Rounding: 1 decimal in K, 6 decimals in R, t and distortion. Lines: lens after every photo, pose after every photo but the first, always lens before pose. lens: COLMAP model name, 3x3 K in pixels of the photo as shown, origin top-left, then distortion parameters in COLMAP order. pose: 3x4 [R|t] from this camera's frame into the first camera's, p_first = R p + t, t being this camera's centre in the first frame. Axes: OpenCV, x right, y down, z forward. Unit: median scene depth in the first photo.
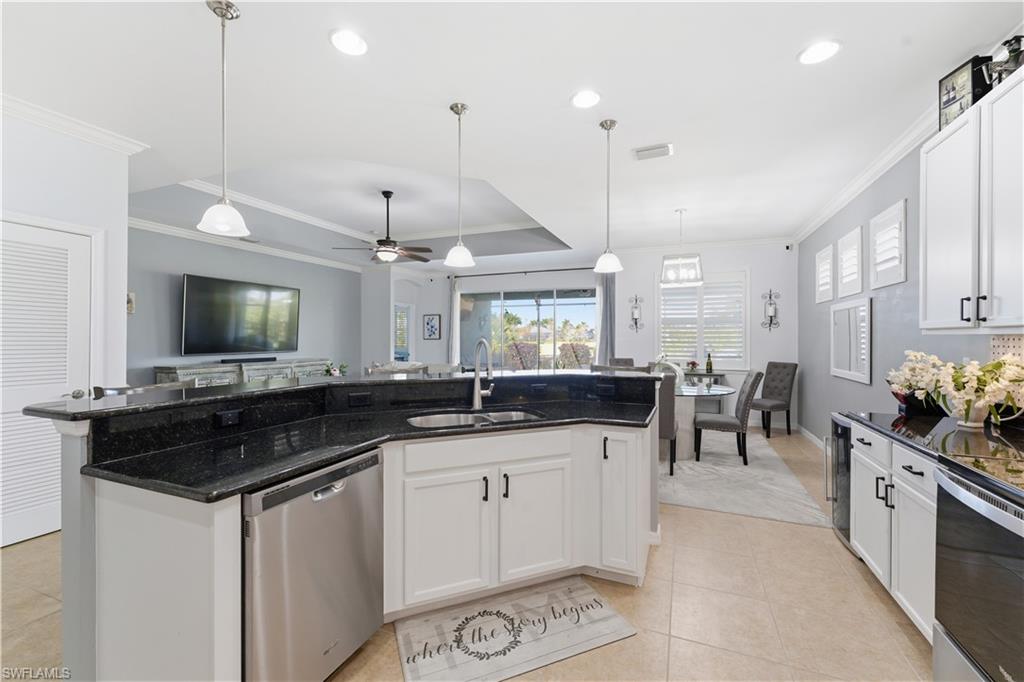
lens RADIAL K [[417.5, 0, 512.4], [0, 417.5, 339.9], [0, 0, 1]] dist [-0.004985, -0.000115]
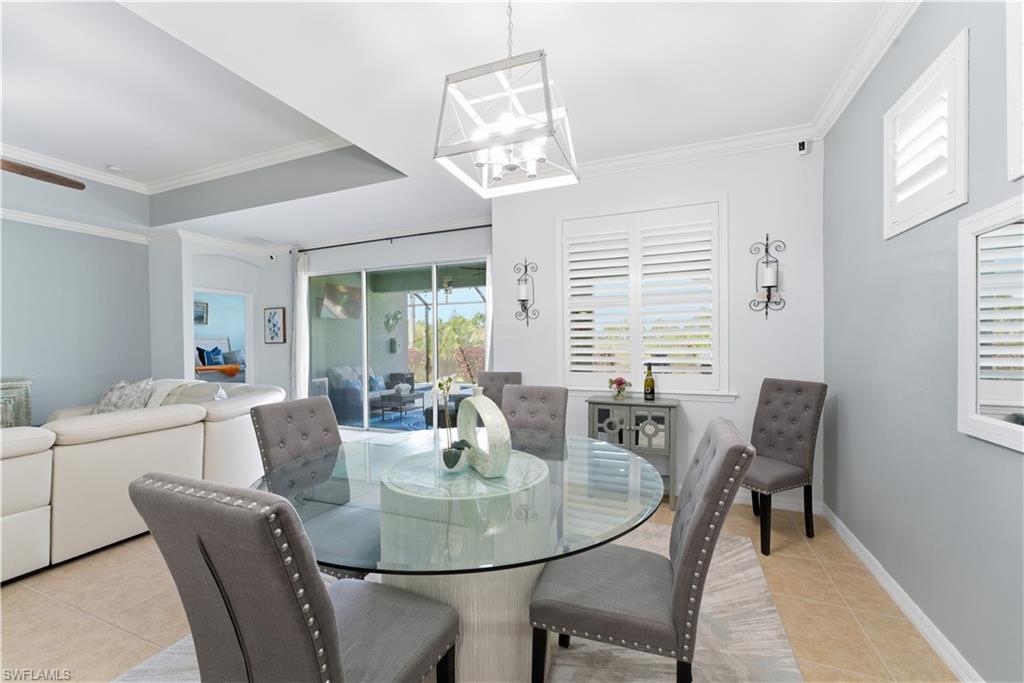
lens RADIAL K [[417.5, 0, 505.7], [0, 417.5, 347.1], [0, 0, 1]] dist [-0.004985, -0.000115]
pose [[0.999914, -0.013142, 0.000319, 0.293153], [0.013139, 0.999883, 0.007889, 0.006426], [-0.000423, -0.007885, 0.999969, 0.481832]]
